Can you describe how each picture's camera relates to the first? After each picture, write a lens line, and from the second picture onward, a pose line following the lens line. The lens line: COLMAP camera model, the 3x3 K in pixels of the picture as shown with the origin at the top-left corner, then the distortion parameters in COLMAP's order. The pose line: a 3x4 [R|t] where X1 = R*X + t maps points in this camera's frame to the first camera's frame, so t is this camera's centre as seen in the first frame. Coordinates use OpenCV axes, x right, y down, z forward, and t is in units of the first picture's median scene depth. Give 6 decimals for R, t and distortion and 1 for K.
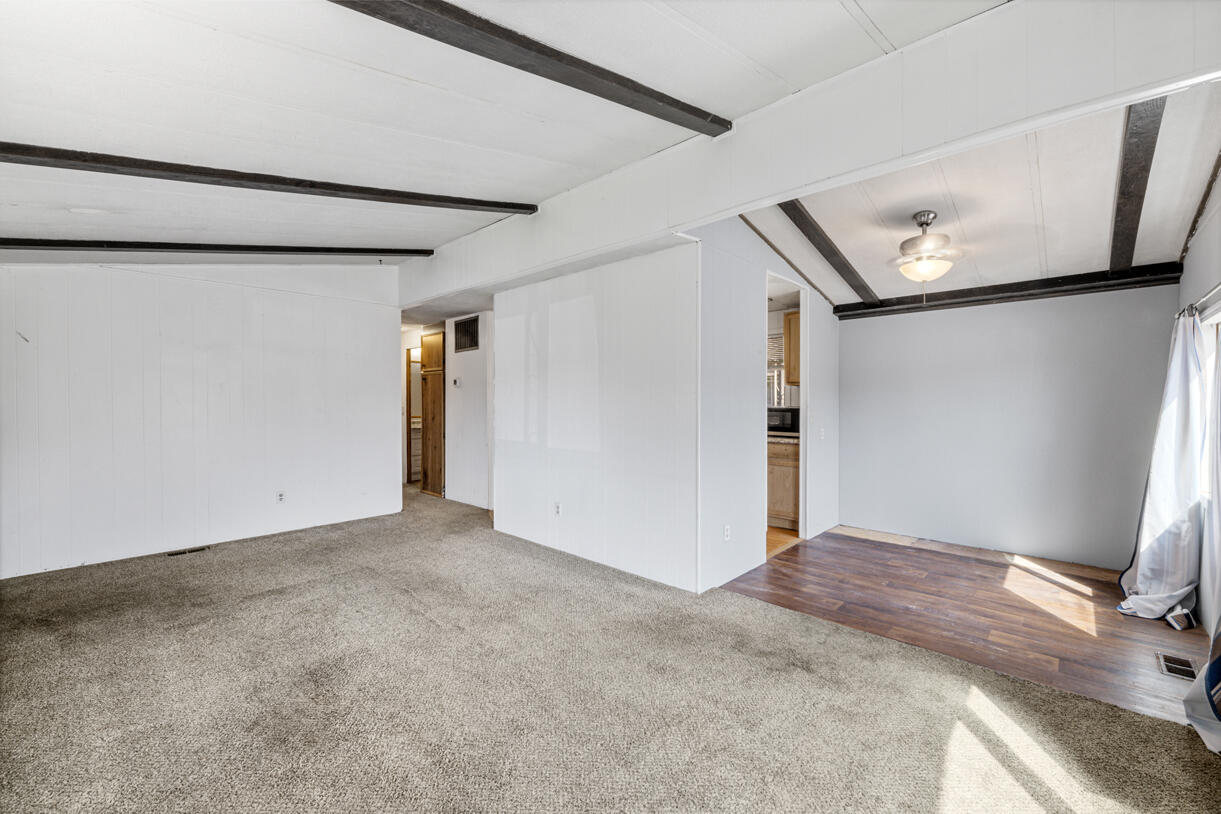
lens RADIAL K [[487.3, 0, 608.5], [0, 487.3, 403.4], [0, 0, 1]] dist [-0.000402, -0.003330]
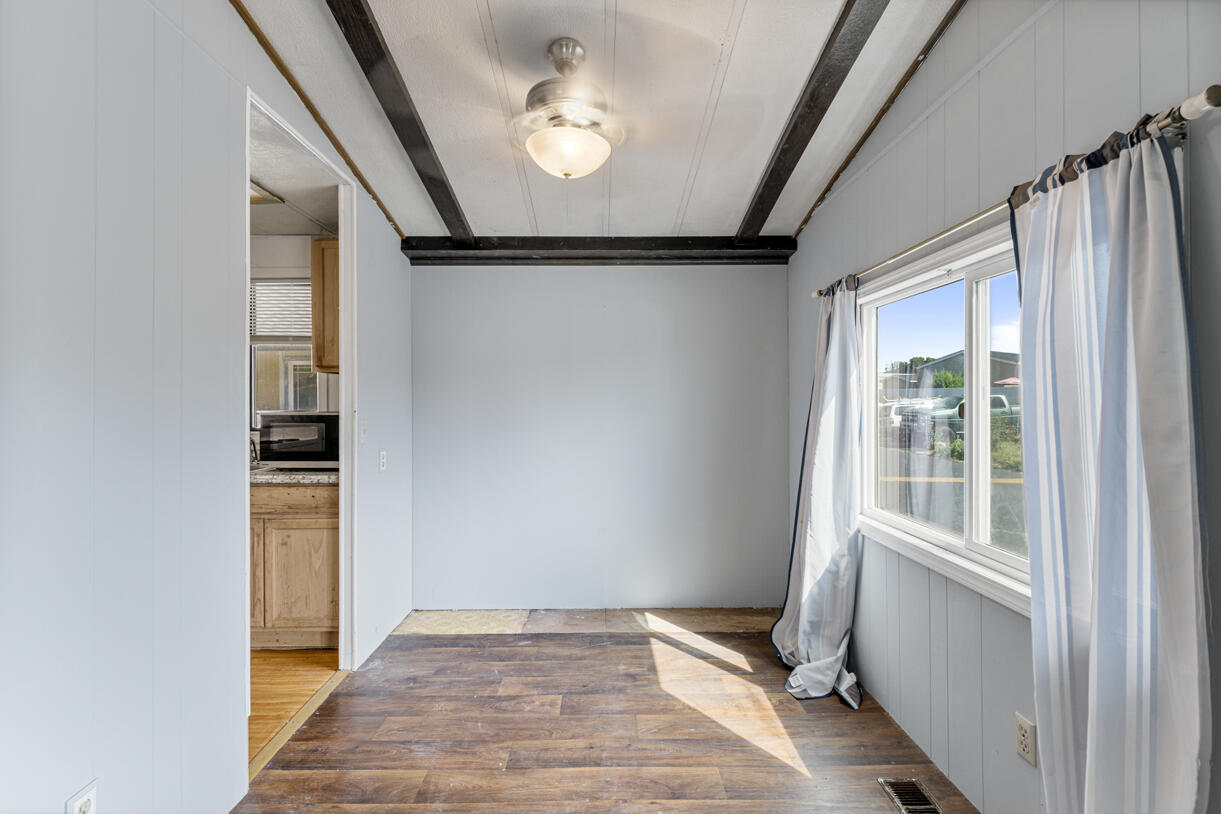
lens RADIAL K [[594.4, 0, 614.7], [0, 594.4, 403.6], [0, 0, 1]] dist [-0.001046, -0.000476]
pose [[0.714057, -0.004763, 0.700072, 0.202306], [0.006031, 0.999982, 0.000652, -0.001488], [-0.700062, 0.003756, 0.714072, 0.437537]]
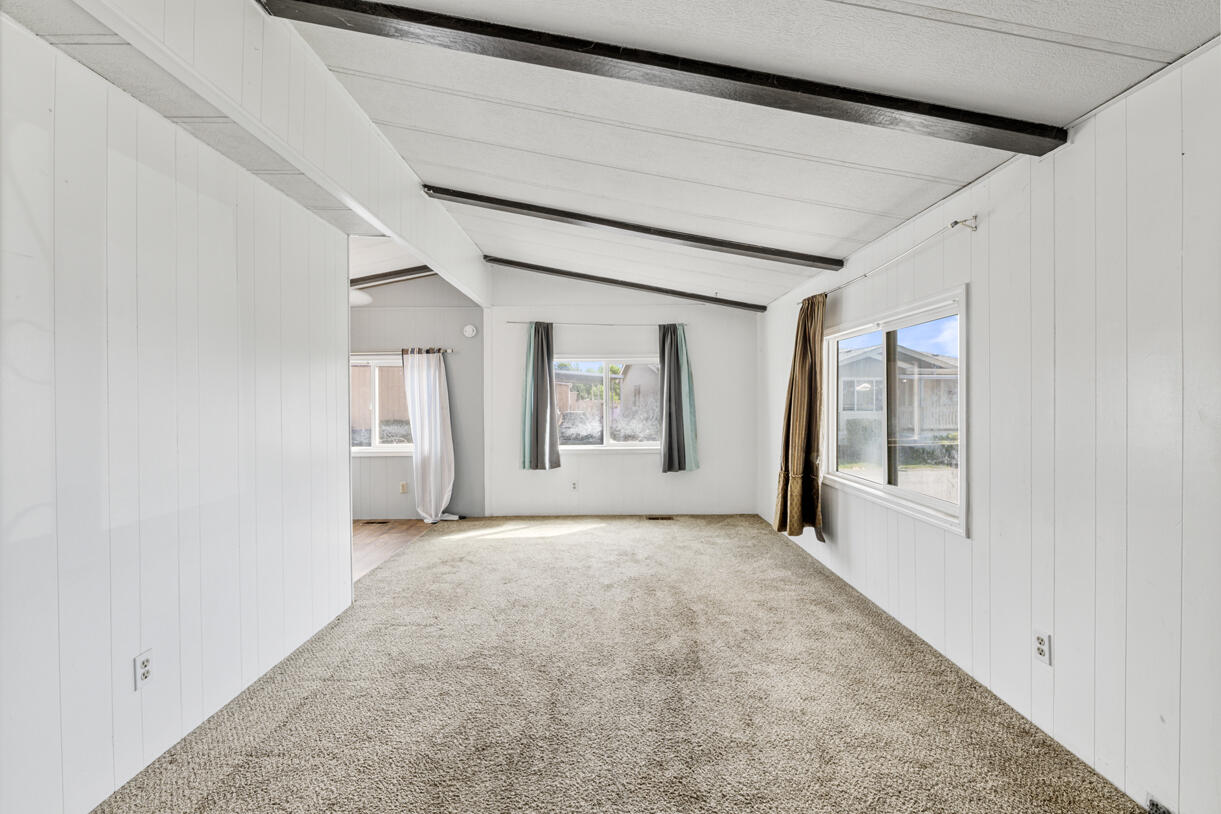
lens RADIAL K [[487.3, 0, 608.5], [0, 487.3, 403.4], [0, 0, 1]] dist [-0.000402, -0.003330]
pose [[-0.683150, 0.000636, 0.730277, -0.730307], [0.007834, 0.999948, 0.006457, -0.005870], [-0.730236, 0.010132, -0.683120, 1.084654]]
